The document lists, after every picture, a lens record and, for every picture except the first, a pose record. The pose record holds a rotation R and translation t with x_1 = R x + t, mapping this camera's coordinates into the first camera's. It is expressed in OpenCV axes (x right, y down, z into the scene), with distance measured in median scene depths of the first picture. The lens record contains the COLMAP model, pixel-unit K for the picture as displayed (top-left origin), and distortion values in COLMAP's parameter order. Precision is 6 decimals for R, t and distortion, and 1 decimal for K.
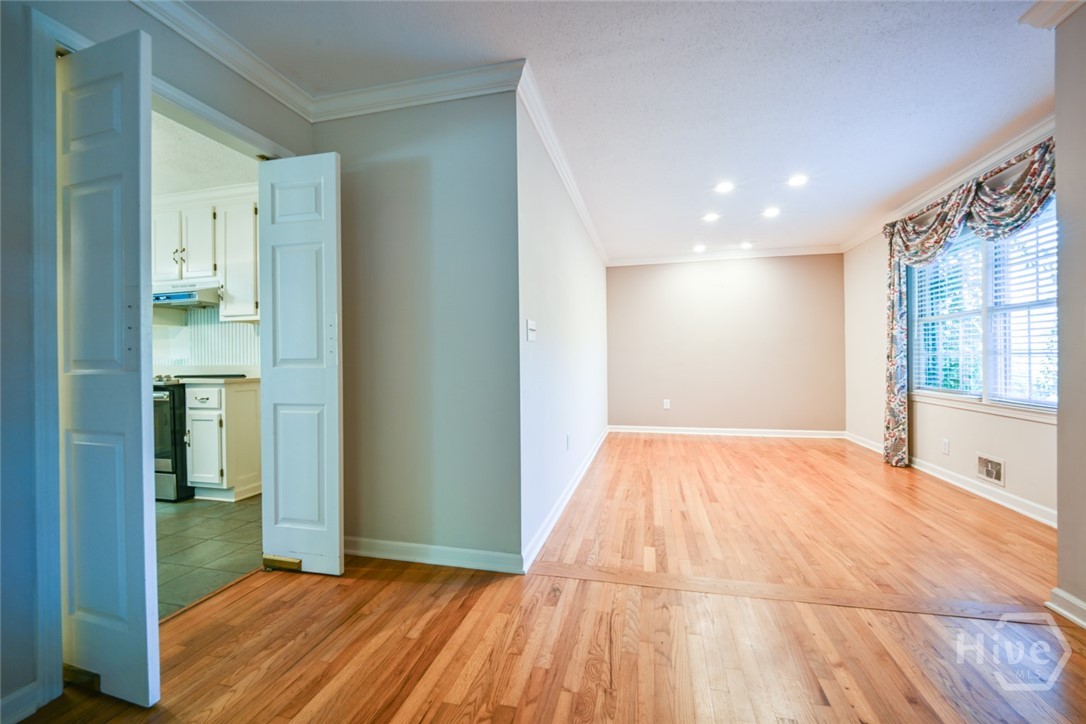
lens RADIAL K [[445.8, 0, 540.4], [0, 445.8, 364.5], [0, 0, 1]] dist [-0.000279, -0.006179]
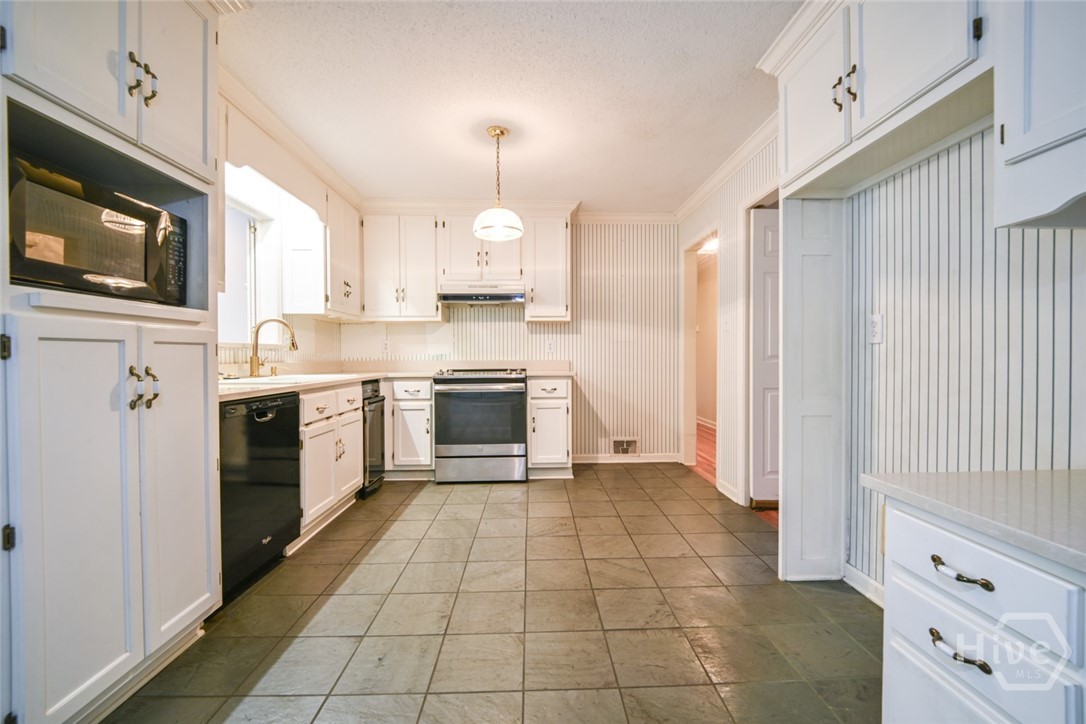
lens RADIAL K [[445.8, 0, 548.6], [0, 445.8, 359.7], [0, 0, 1]] dist [-0.000279, -0.006179]
pose [[0.961220, 0.002305, 0.275772, -1.083025], [-0.001443, 0.999993, -0.003328, 0.004844], [-0.275778, 0.002801, 0.961217, -0.093810]]
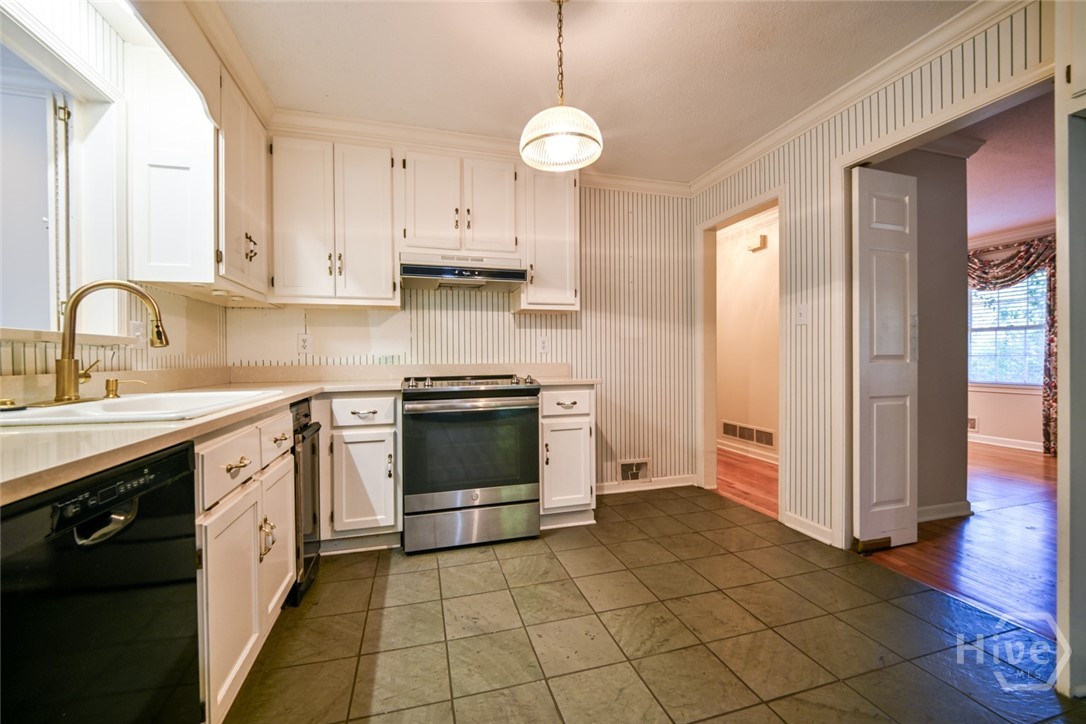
lens RADIAL K [[445.8, 0, 544.0], [0, 445.8, 358.6], [0, 0, 1]] dist [-0.000279, -0.006179]
pose [[0.862502, 0.000611, 0.506053, -1.218707], [0.005139, 0.999937, -0.009966, 0.002247], [-0.506028, 0.011196, 0.862445, 0.317643]]
